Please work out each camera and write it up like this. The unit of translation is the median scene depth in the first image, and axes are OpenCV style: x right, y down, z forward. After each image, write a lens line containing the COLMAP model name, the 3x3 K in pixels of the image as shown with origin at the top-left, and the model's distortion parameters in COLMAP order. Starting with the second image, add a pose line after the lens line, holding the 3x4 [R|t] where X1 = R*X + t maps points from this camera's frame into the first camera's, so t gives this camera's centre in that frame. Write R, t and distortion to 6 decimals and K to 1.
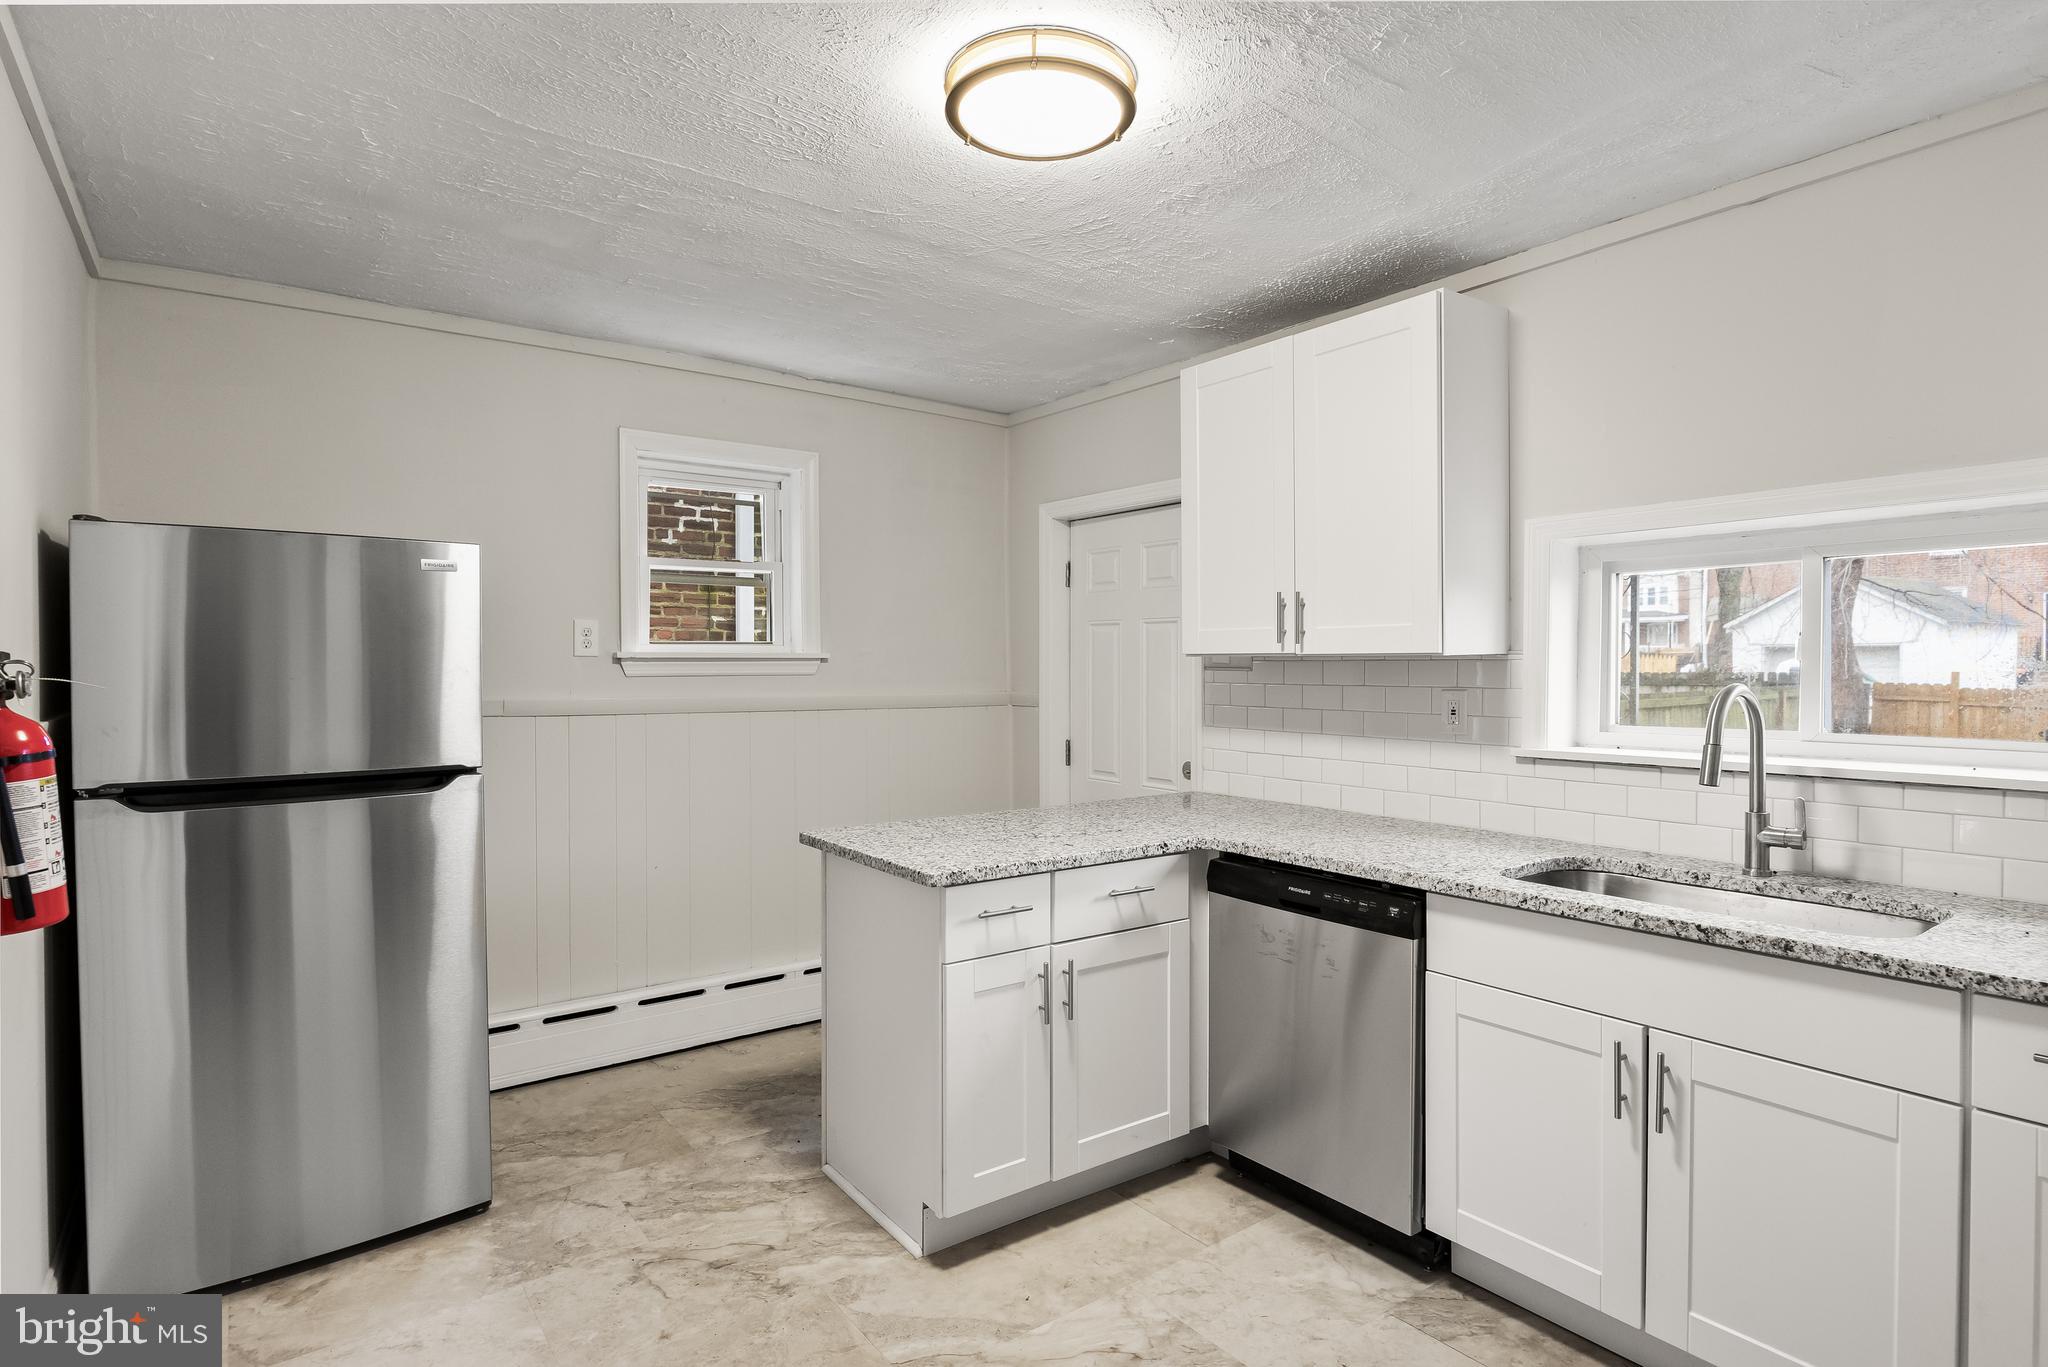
lens RADIAL K [[1075.3, 0, 1018.3], [0, 1075.3, 677.7], [0, 0, 1]] dist [-0.011586, 0.001070]
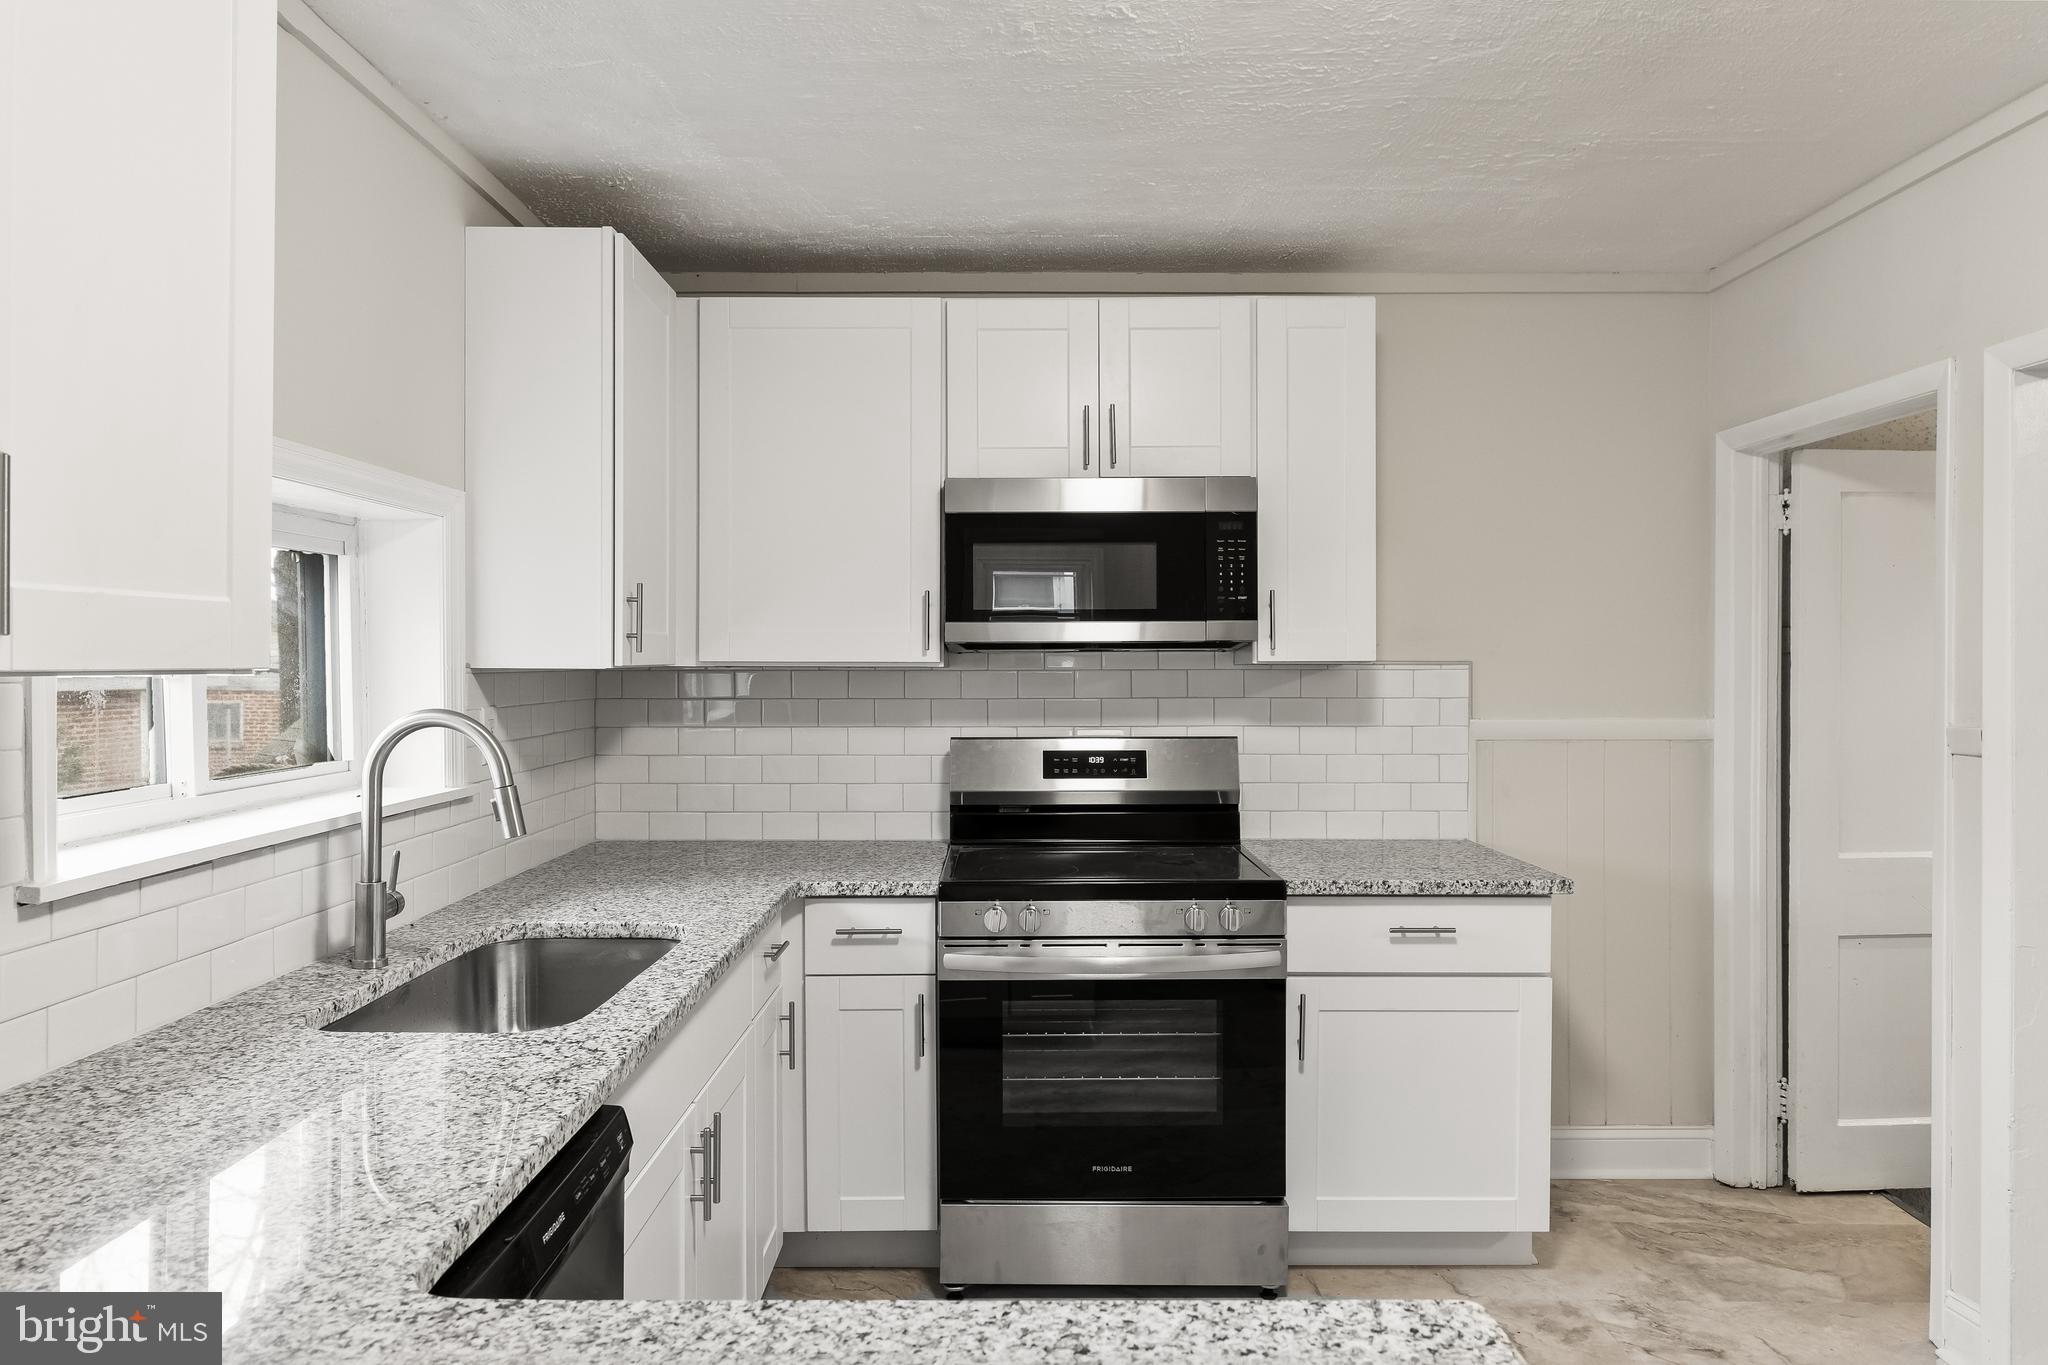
lens RADIAL K [[1271.6, 0, 1033.3], [0, 1271.6, 673.8], [0, 0, 1]] dist [-0.009908, 0.002134]
pose [[-0.810068, -0.001032, 0.586334, -0.191822], [0.011688, 0.999771, 0.017908, -0.028067], [-0.586219, 0.021360, -0.809871, 1.354711]]
